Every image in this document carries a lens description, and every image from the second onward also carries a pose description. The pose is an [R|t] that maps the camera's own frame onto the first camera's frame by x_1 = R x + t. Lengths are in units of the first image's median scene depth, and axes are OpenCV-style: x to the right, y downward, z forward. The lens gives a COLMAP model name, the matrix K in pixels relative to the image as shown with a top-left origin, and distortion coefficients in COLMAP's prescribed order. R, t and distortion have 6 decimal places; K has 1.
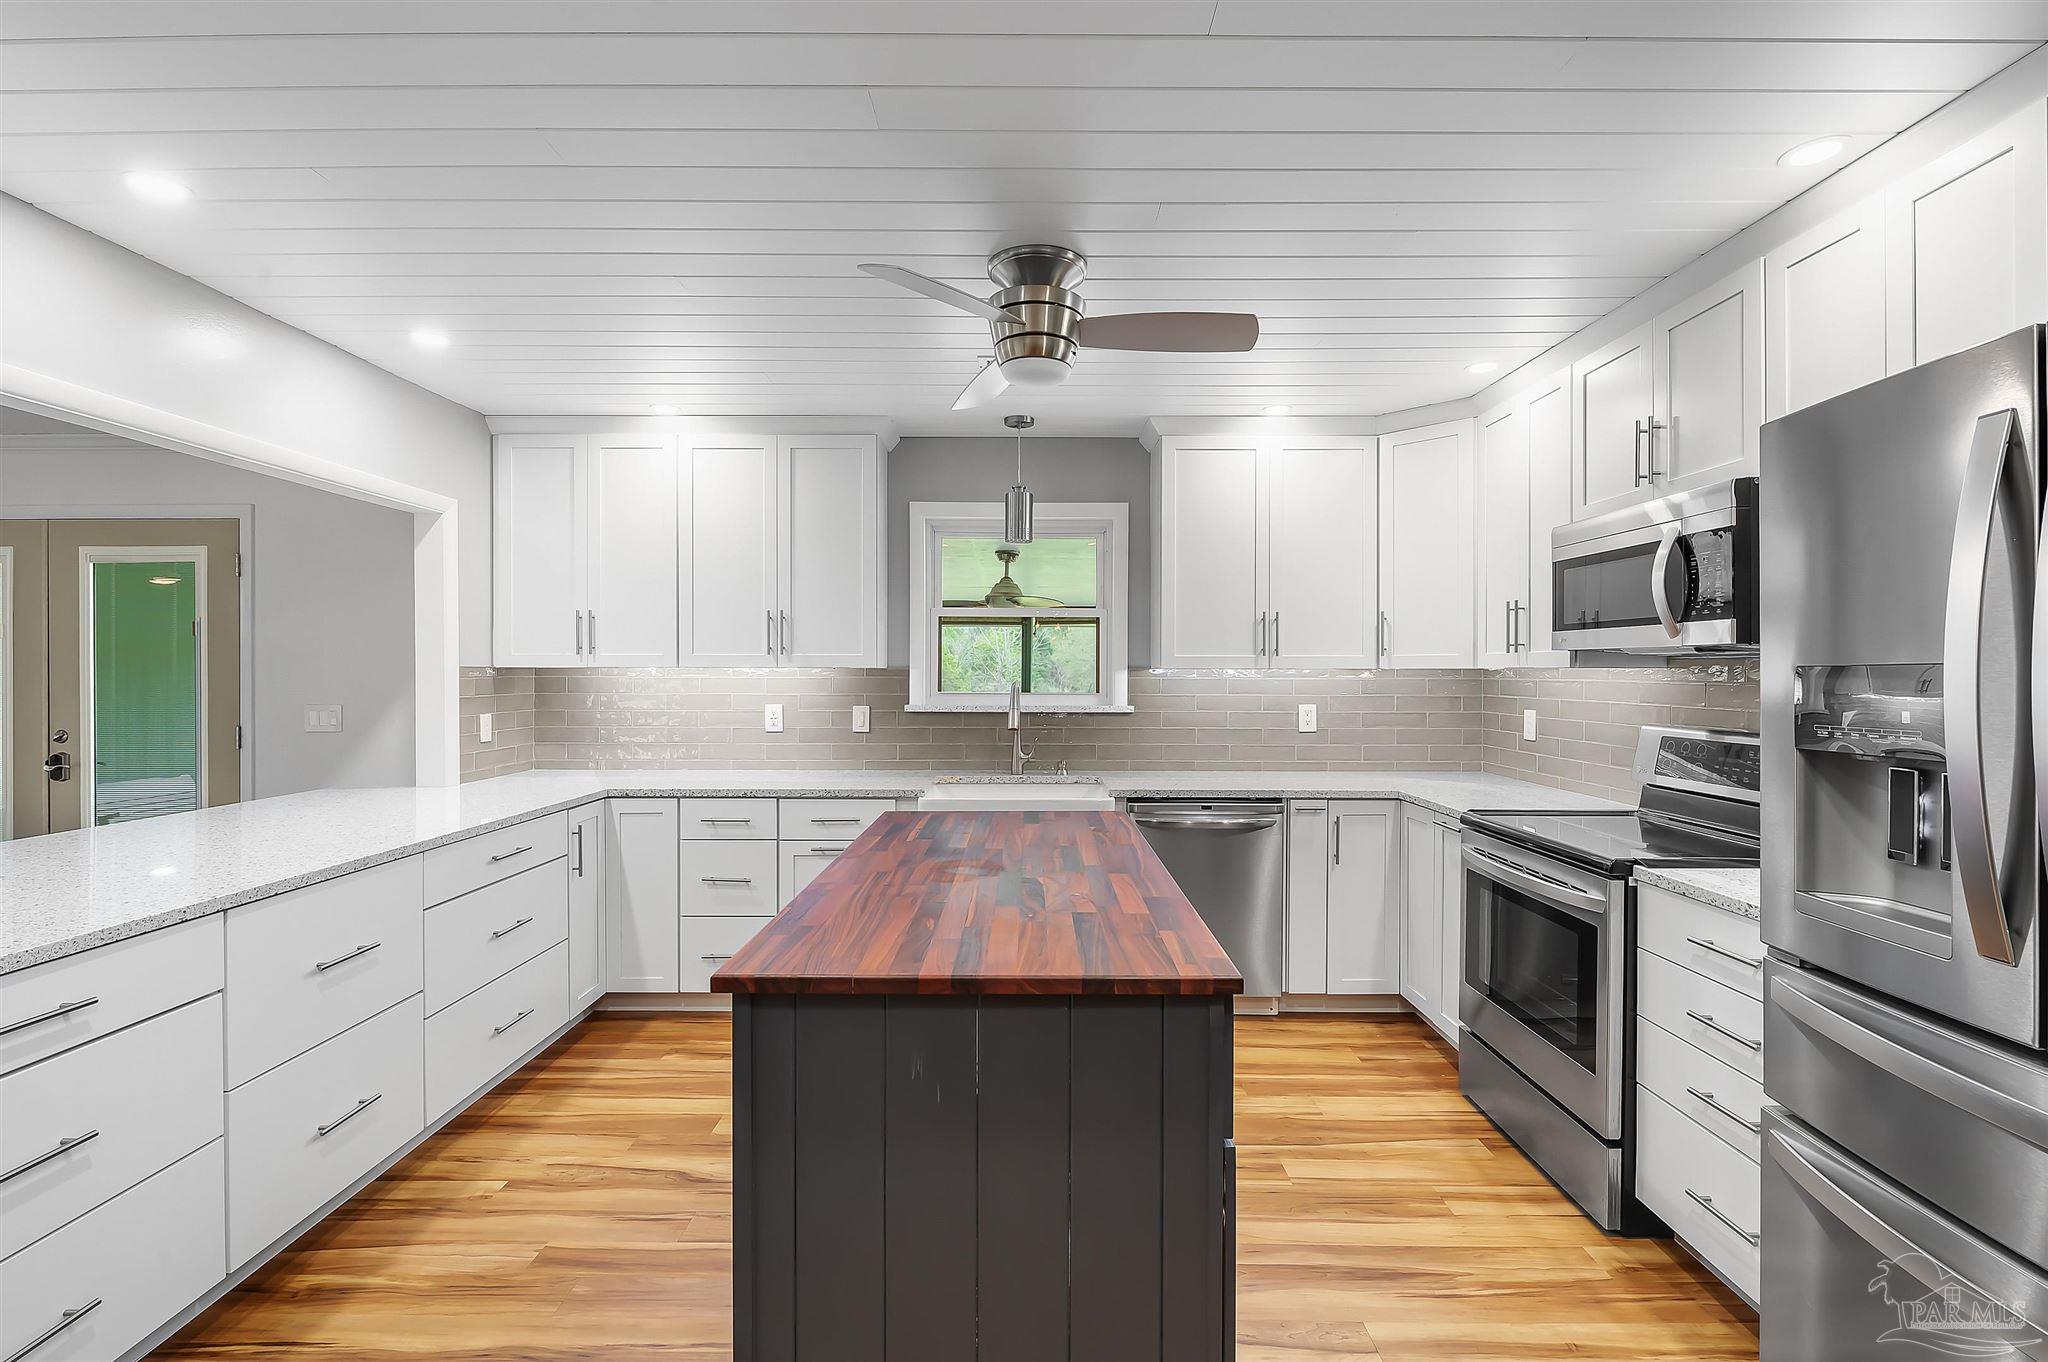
lens RADIAL K [[890.8, 0, 1028.2], [0, 890.8, 674.8], [0, 0, 1]] dist [-0.005227, -0.001129]
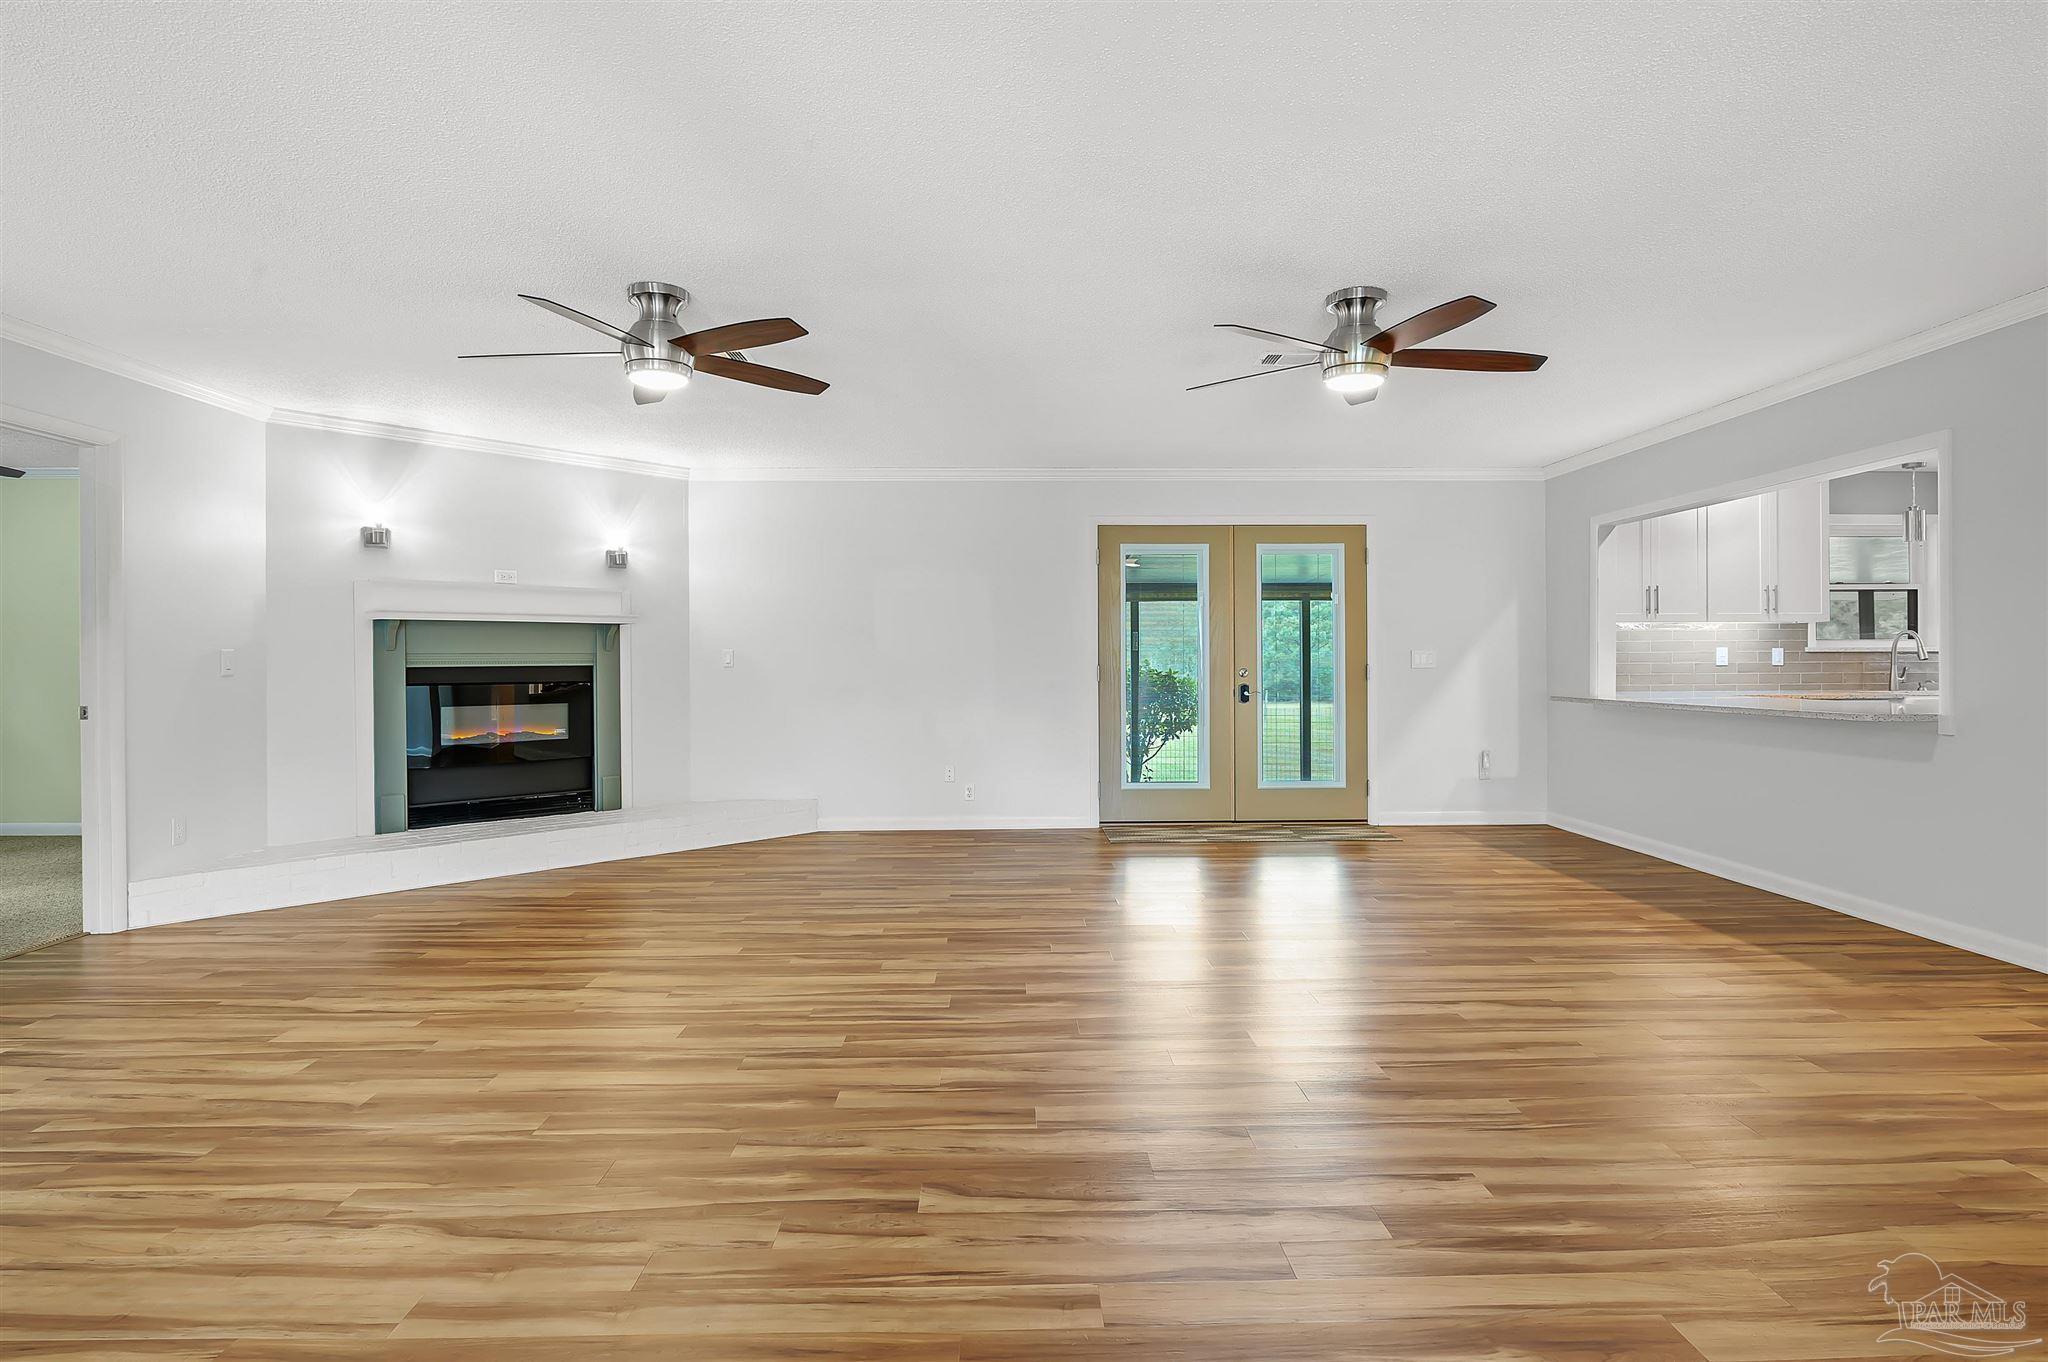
lens RADIAL K [[1048.3, 0, 1025.1], [0, 1048.3, 668.9], [0, 0, 1]] dist [-0.007584, -0.000514]
pose [[0.999759, -0.006587, 0.020940, -1.501833], [0.006340, 0.999910, 0.011857, 0.040697], [-0.021017, -0.011721, 0.999710, -0.745795]]
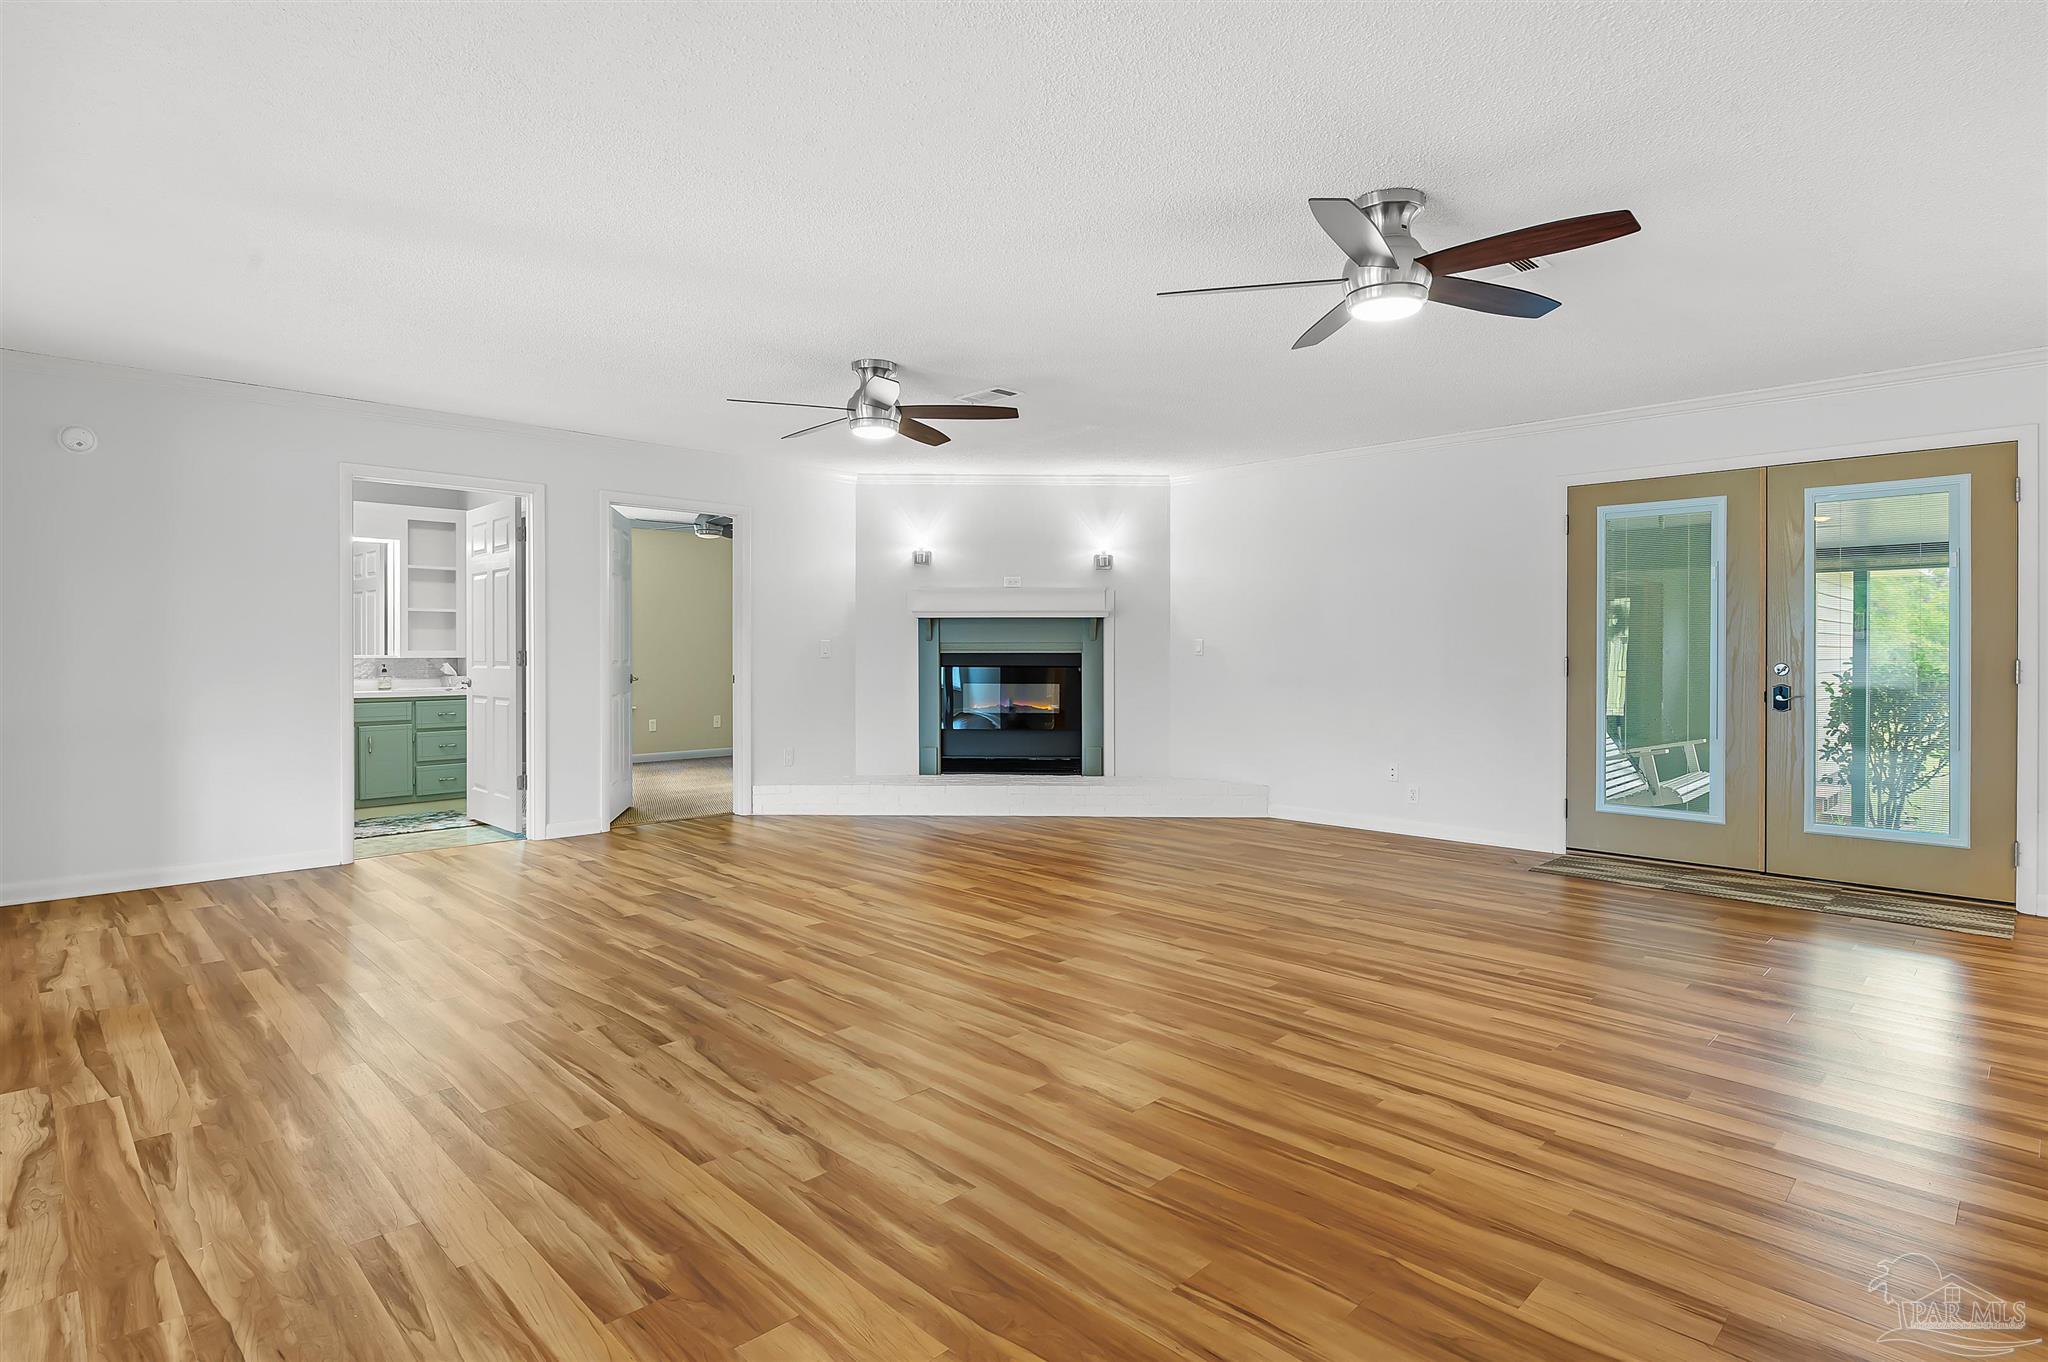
lens RADIAL K [[1048.3, 0, 1016.6], [0, 1048.3, 669.7], [0, 0, 1]] dist [-0.007584, -0.000514]
pose [[0.697445, 0.011608, -0.716544, -0.838186], [0.002588, 0.999821, 0.018716, 0.044474], [0.716633, -0.014908, 0.697291, -0.543394]]
